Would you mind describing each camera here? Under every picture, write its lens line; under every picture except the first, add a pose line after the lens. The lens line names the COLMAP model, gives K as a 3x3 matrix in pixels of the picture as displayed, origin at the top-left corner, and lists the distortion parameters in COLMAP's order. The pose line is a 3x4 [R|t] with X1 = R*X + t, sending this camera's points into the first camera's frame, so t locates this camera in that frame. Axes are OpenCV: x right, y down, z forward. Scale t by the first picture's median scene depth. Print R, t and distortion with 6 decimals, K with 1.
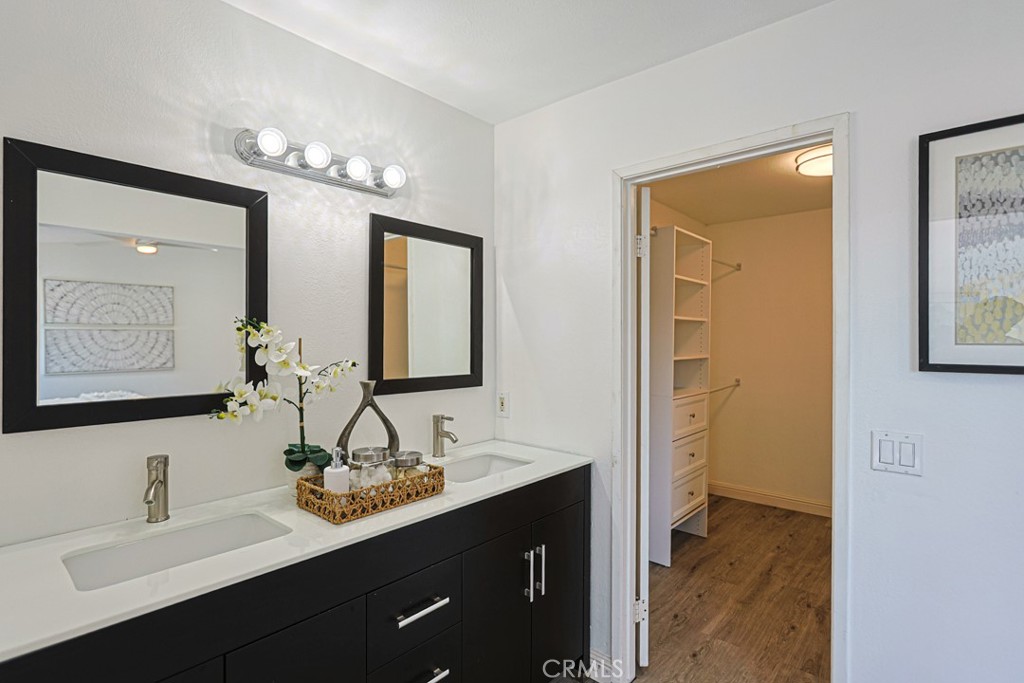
lens RADIAL K [[507.8, 0, 509.9], [0, 507.8, 336.5], [0, 0, 1]] dist [-0.000550, -0.000723]
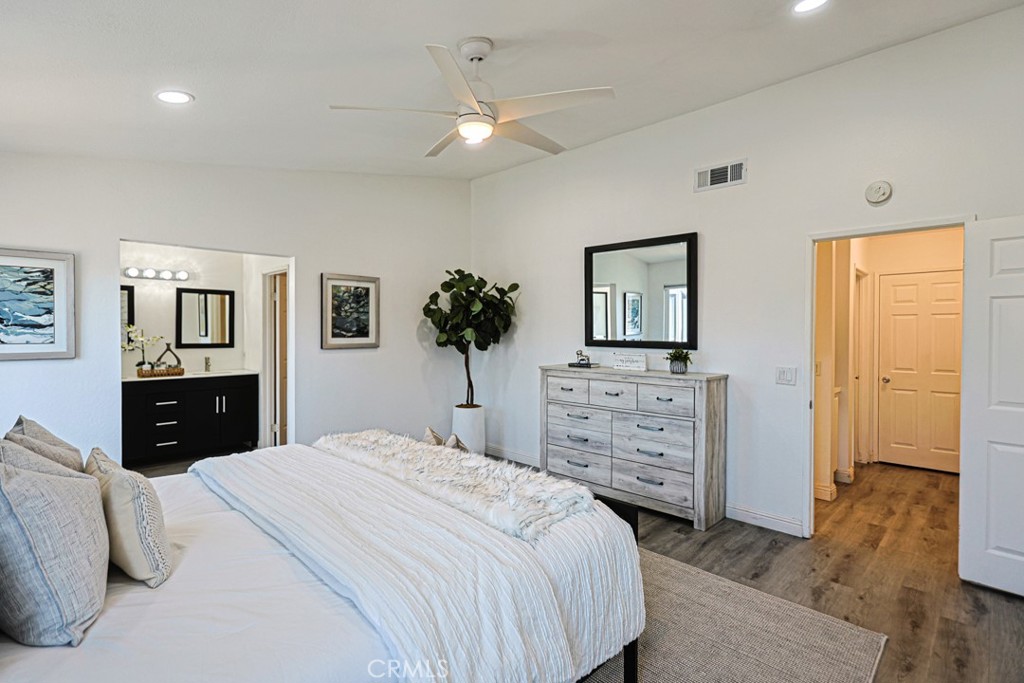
lens RADIAL K [[475.0, 0, 511.0], [0, 475.0, 339.3], [0, 0, 1]] dist [-0.002921, -0.000015]
pose [[0.997821, 0.008732, -0.065401, 1.995999], [-0.006960, 0.999604, 0.027266, -0.029464], [0.065613, -0.026751, 0.997486, -1.763143]]
